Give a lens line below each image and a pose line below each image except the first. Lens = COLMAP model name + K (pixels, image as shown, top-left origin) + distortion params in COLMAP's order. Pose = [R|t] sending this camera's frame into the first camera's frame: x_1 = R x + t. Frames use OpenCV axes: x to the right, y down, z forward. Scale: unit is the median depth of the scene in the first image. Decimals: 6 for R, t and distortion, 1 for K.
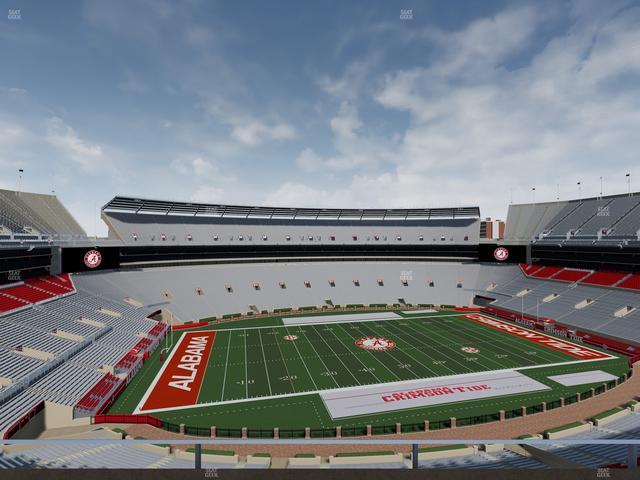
lens RADIAL K [[319.8, 0, 319.9], [0, 319.8, 240.2], [0, 0, 1]] dist [-0.000846, 0.000453]
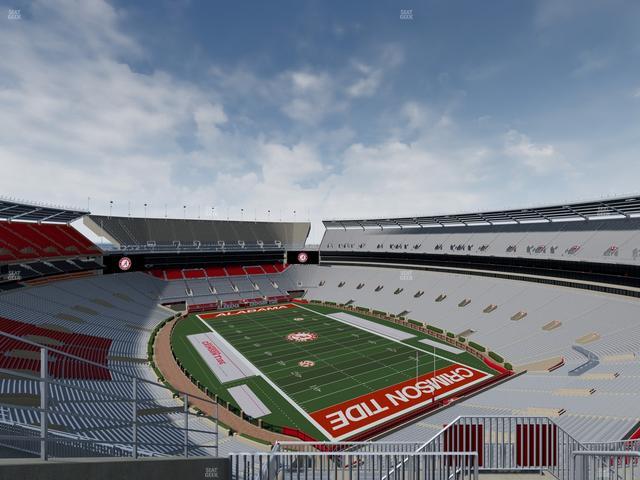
lens RADIAL K [[319.8, 0, 319.8], [0, 319.8, 240.6], [0, 0, 1]] dist [-0.000846, 0.000453]
pose [[0.326132, 0.001524, -0.945323, 1.160264], [-0.000579, 0.999999, 0.001412, -0.044915], [0.945324, 0.000087, 0.326132, 0.556599]]
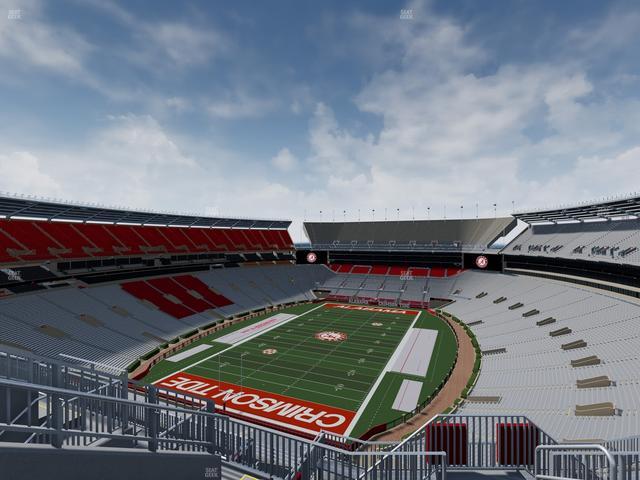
lens RADIAL K [[319.8, 0, 320.1], [0, 319.8, 240.5], [0, 0, 1]] dist [-0.000846, 0.000453]
pose [[-0.613965, 0.001096, -0.789332, 1.003990], [-0.000330, 0.999999, 0.001644, -0.045554], [0.789333, 0.001270, -0.613964, 1.465784]]
